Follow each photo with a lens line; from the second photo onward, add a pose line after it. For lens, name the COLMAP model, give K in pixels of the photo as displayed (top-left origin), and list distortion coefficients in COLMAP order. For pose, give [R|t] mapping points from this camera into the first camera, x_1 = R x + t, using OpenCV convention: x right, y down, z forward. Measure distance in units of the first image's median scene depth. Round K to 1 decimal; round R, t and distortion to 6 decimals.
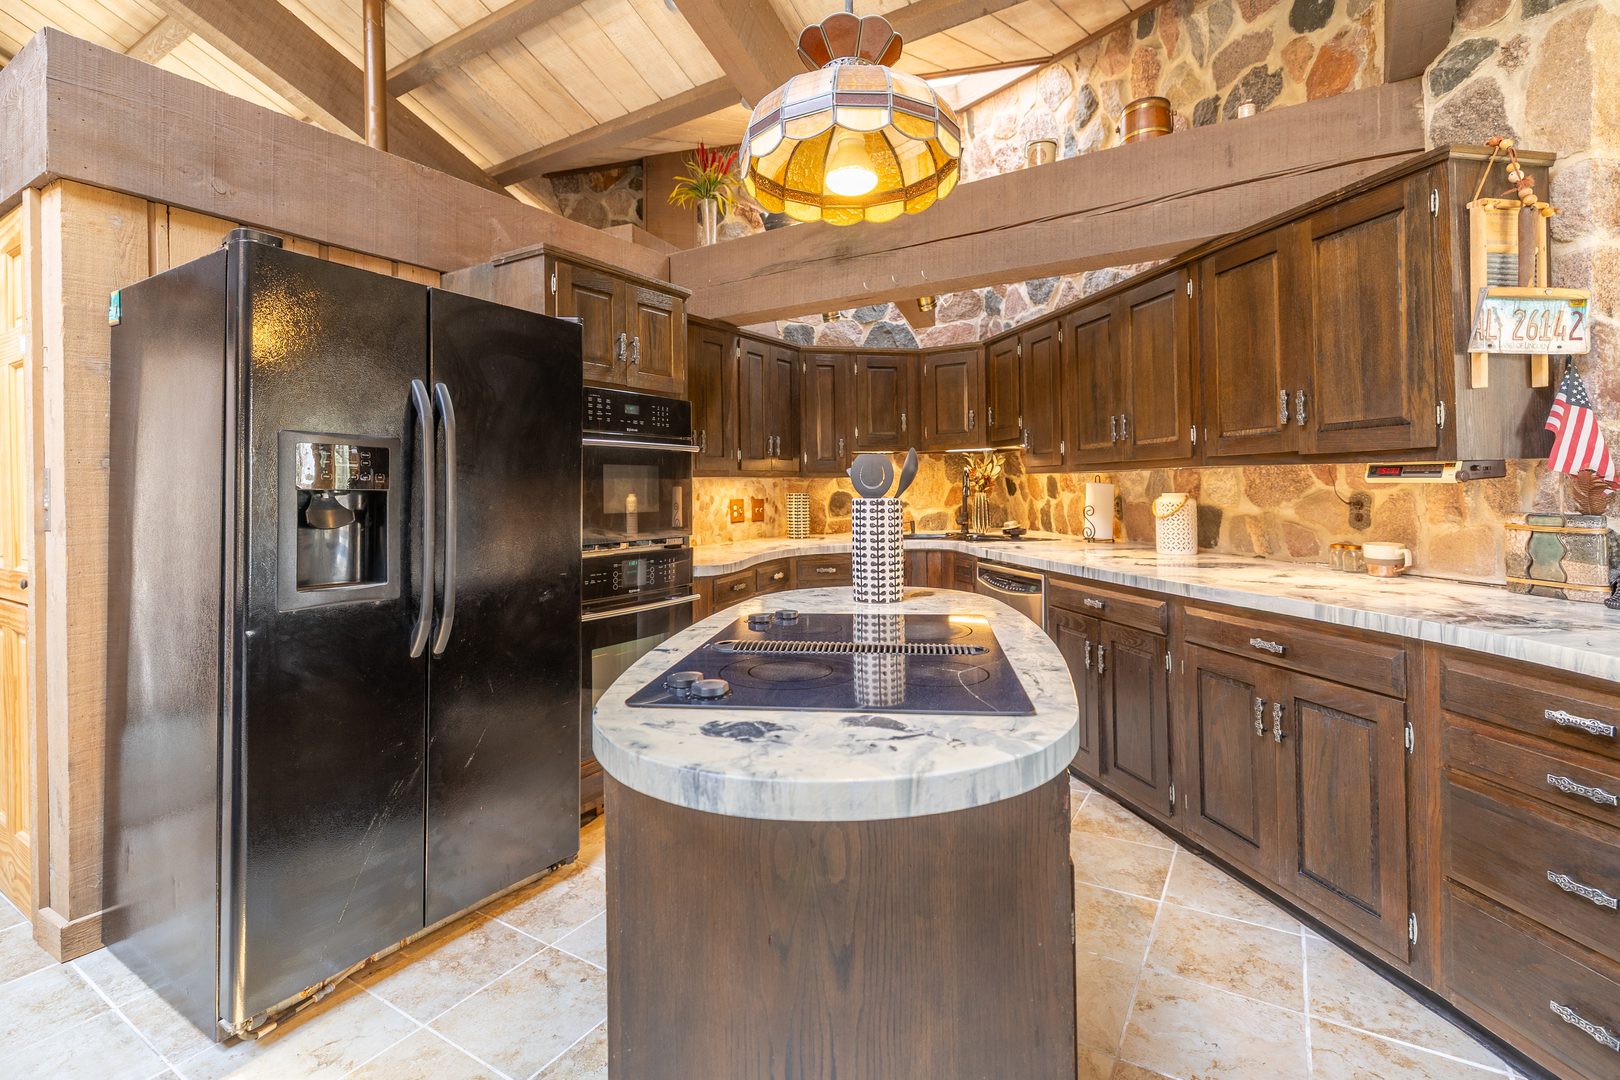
lens RADIAL K [[723.0, 0, 834.4], [0, 723.0, 487.1], [0, 0, 1]] dist [-0.000139, -0.000223]
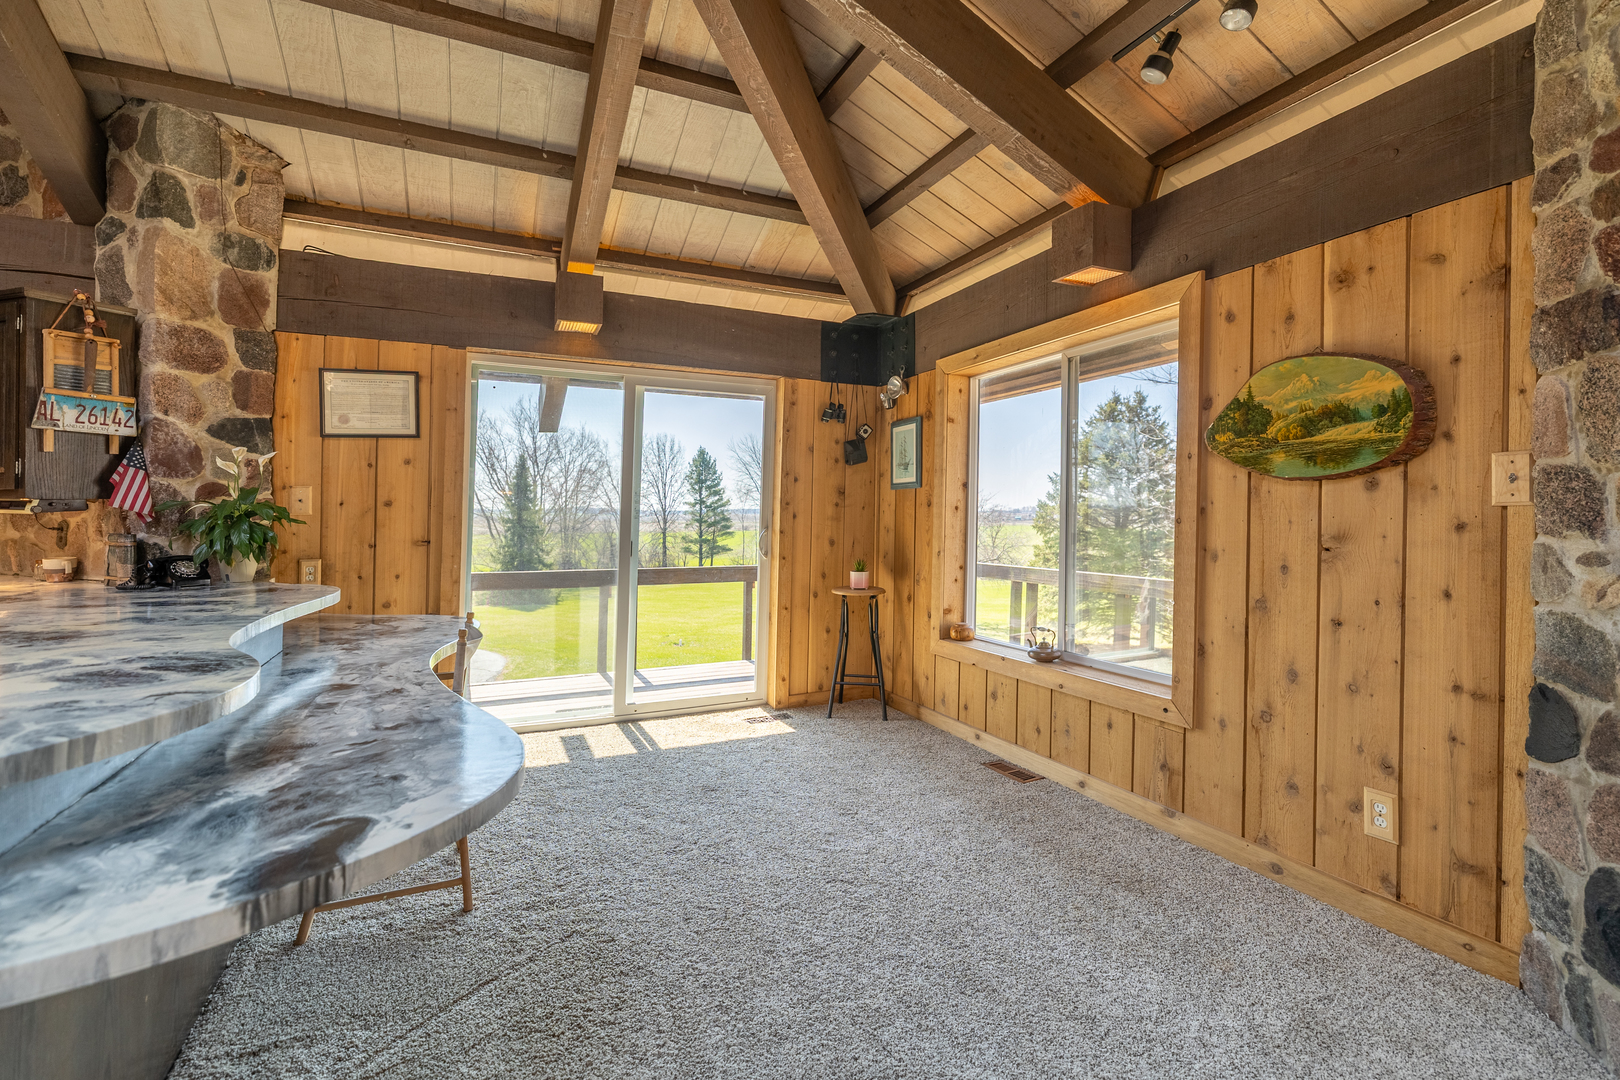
lens RADIAL K [[722.1, 0, 810.2], [0, 722.1, 509.4], [0, 0, 1]] dist [-0.002304, -0.000816]
pose [[0.561194, 0.016173, 0.827527, 0.278799], [-0.009882, 0.999869, -0.012839, -0.006251], [-0.827626, -0.000973, 0.561280, -0.610376]]
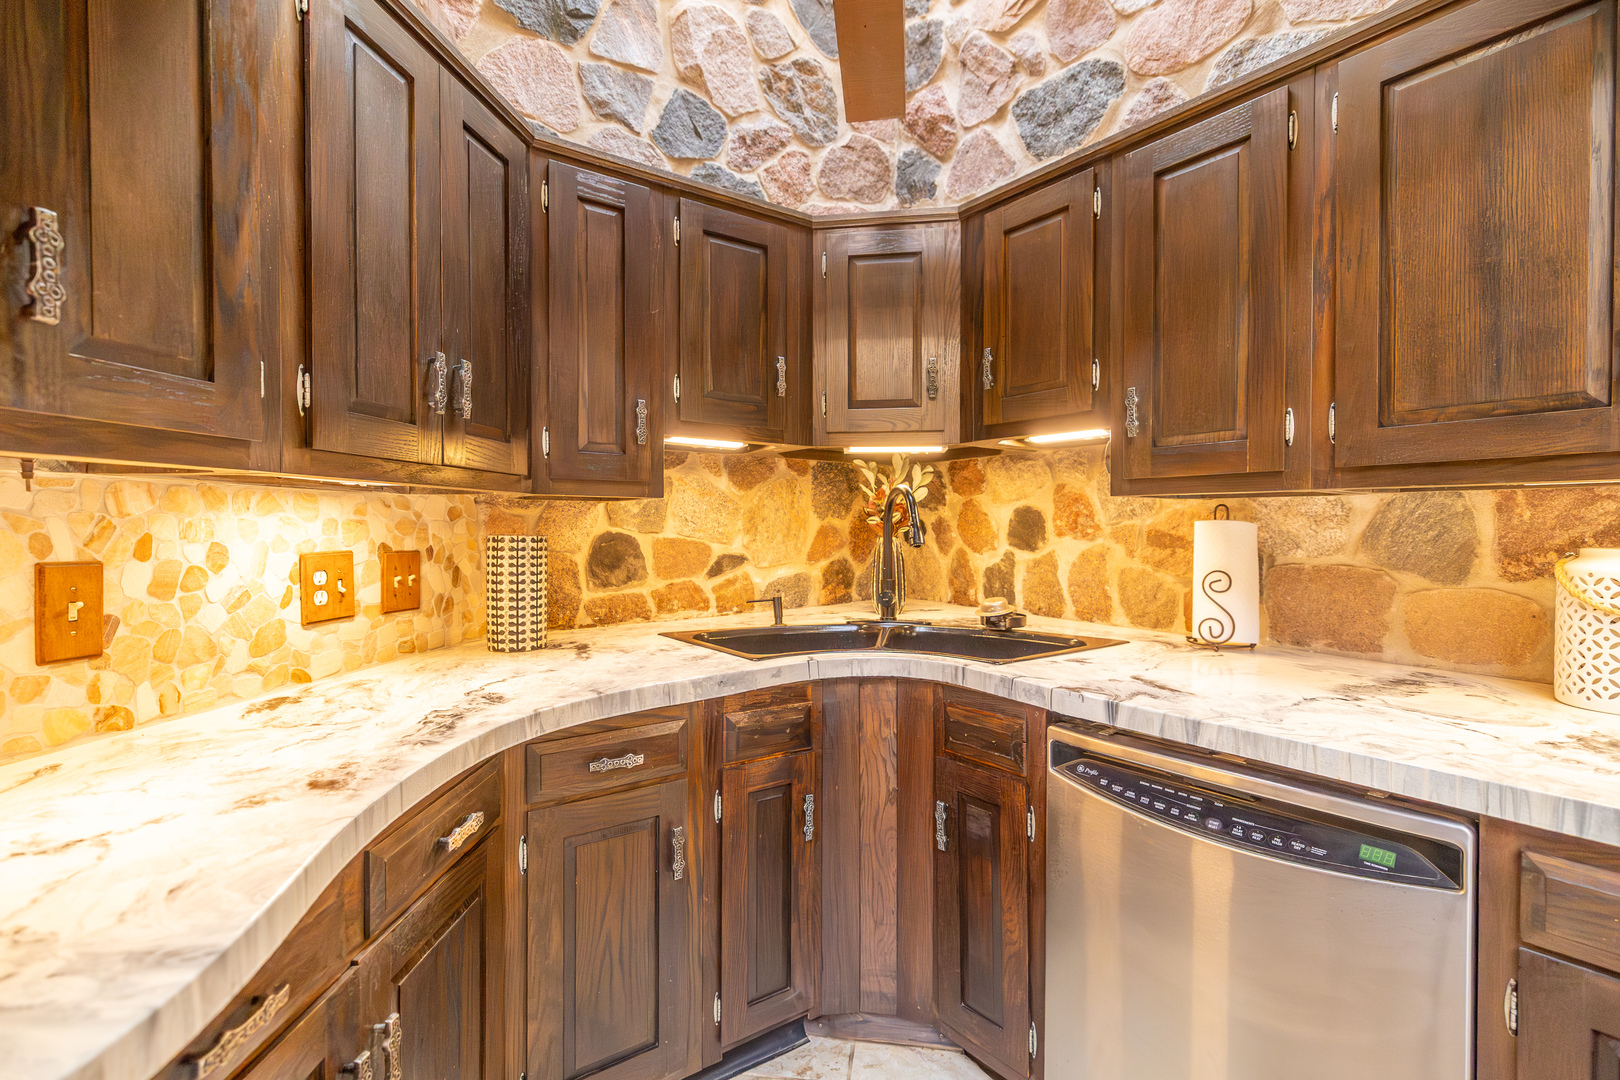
lens RADIAL K [[730.9, 0, 804.5], [0, 730.9, 537.7], [0, 0, 1]] dist [0.001249, 0.000039]
pose [[0.933345, 0.008925, 0.358871, -0.060791], [-0.013636, 0.999851, 0.010600, 0.004099], [-0.358723, -0.014787, 0.933327, 0.733267]]
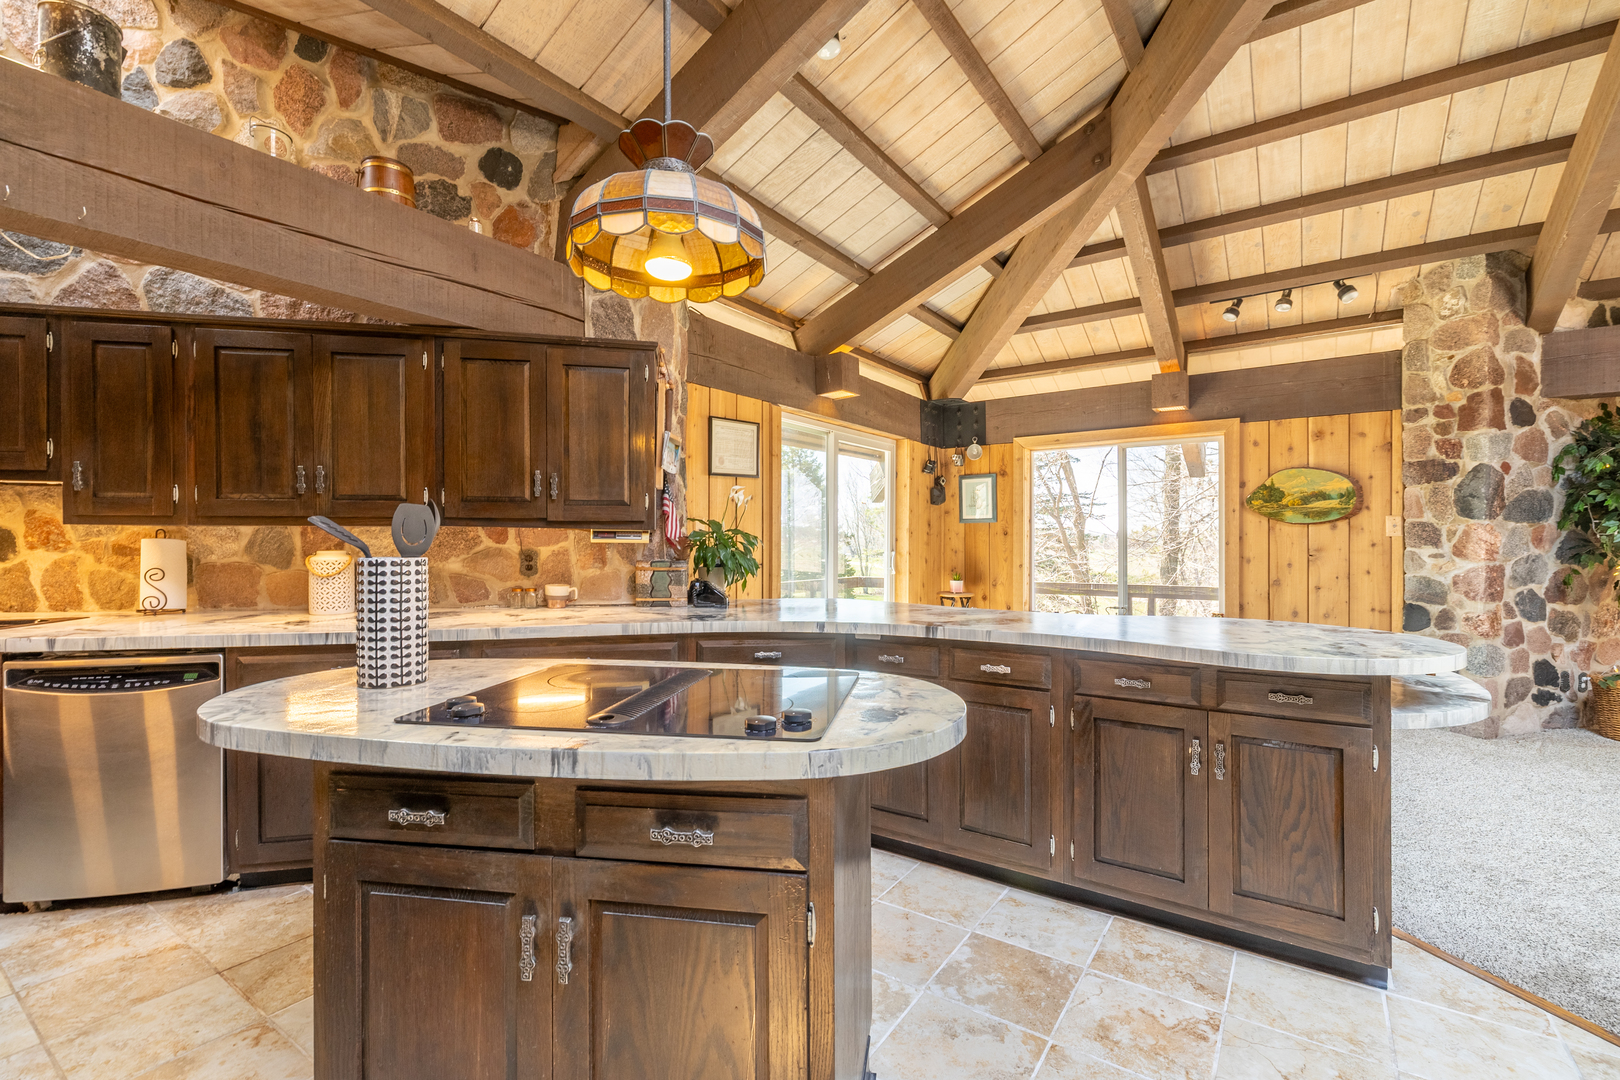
lens RADIAL K [[701.0, 0, 820.3], [0, 701.0, 540.0], [0, 0, 1]] dist [-0.000911, -0.000191]
pose [[0.062788, 0.009230, 0.997984, -0.390117], [-0.002447, 0.999956, -0.009094, 0.000714], [-0.998024, -0.001872, 0.062808, 0.264724]]
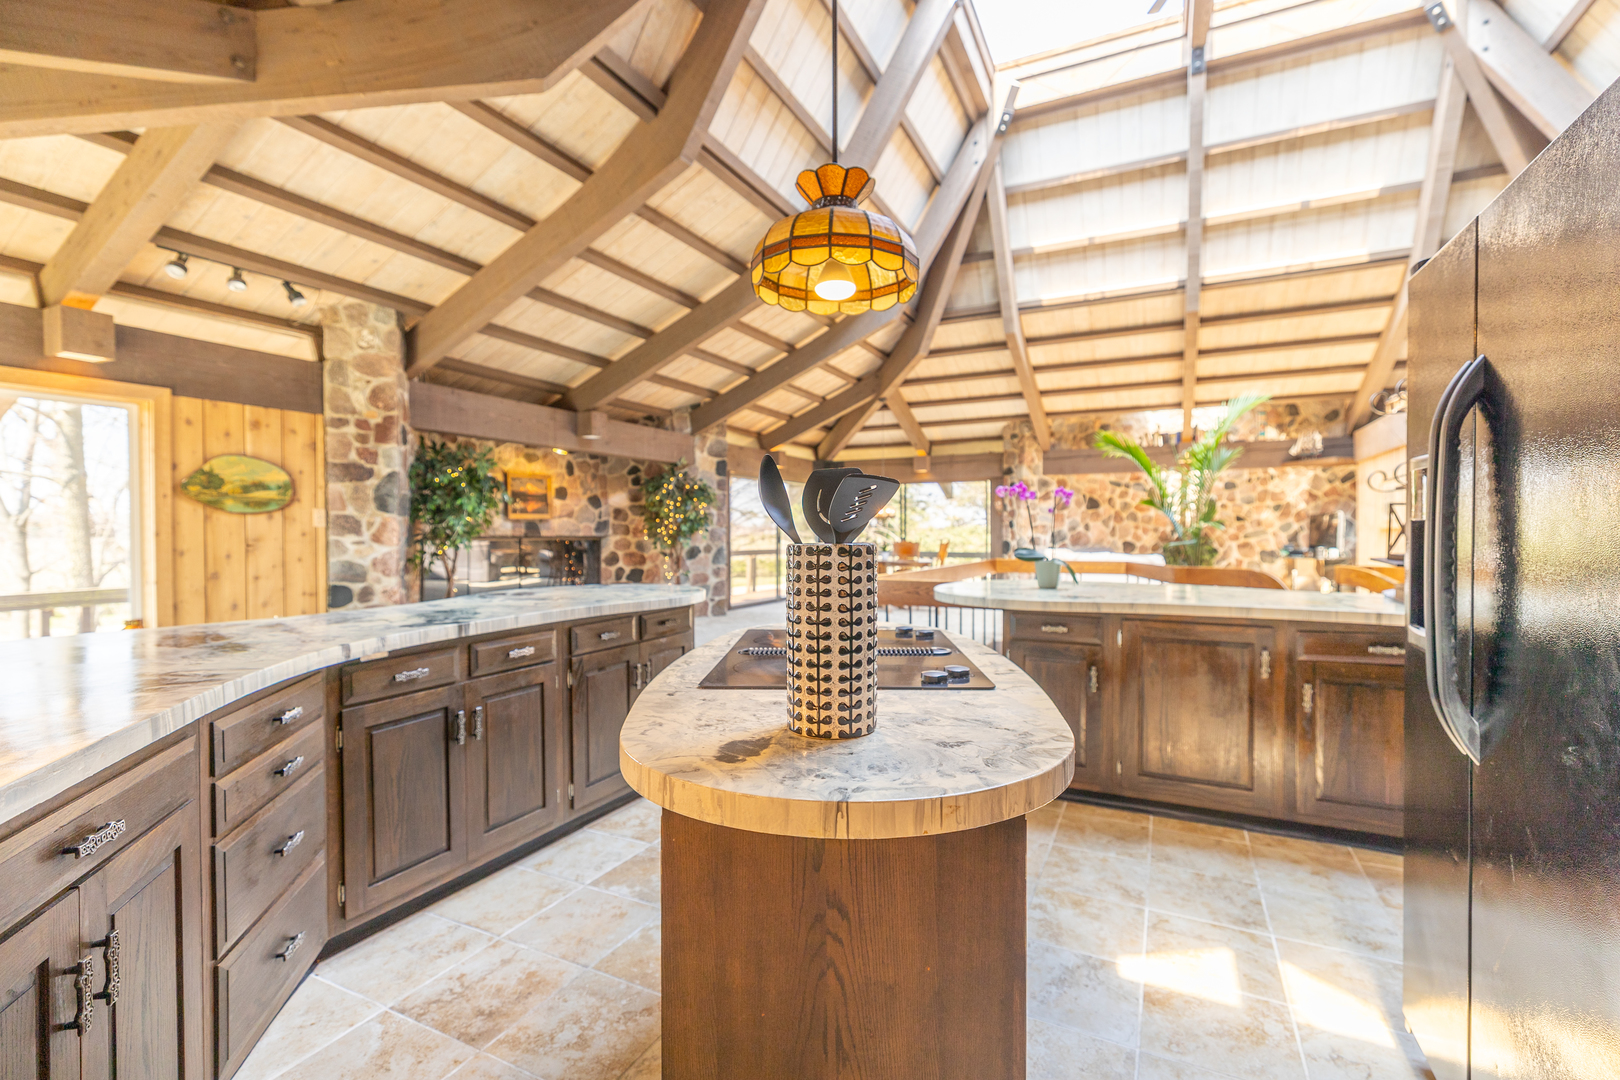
lens RADIAL K [[715.8, 0, 819.3], [0, 715.8, 526.2], [0, 0, 1]] dist [0.000310, -0.000042]
pose [[-0.996509, 0.014337, -0.082247, 0.067327], [0.014859, 0.999873, -0.005739, 0.002854], [0.082154, -0.006941, -0.996595, 0.874832]]
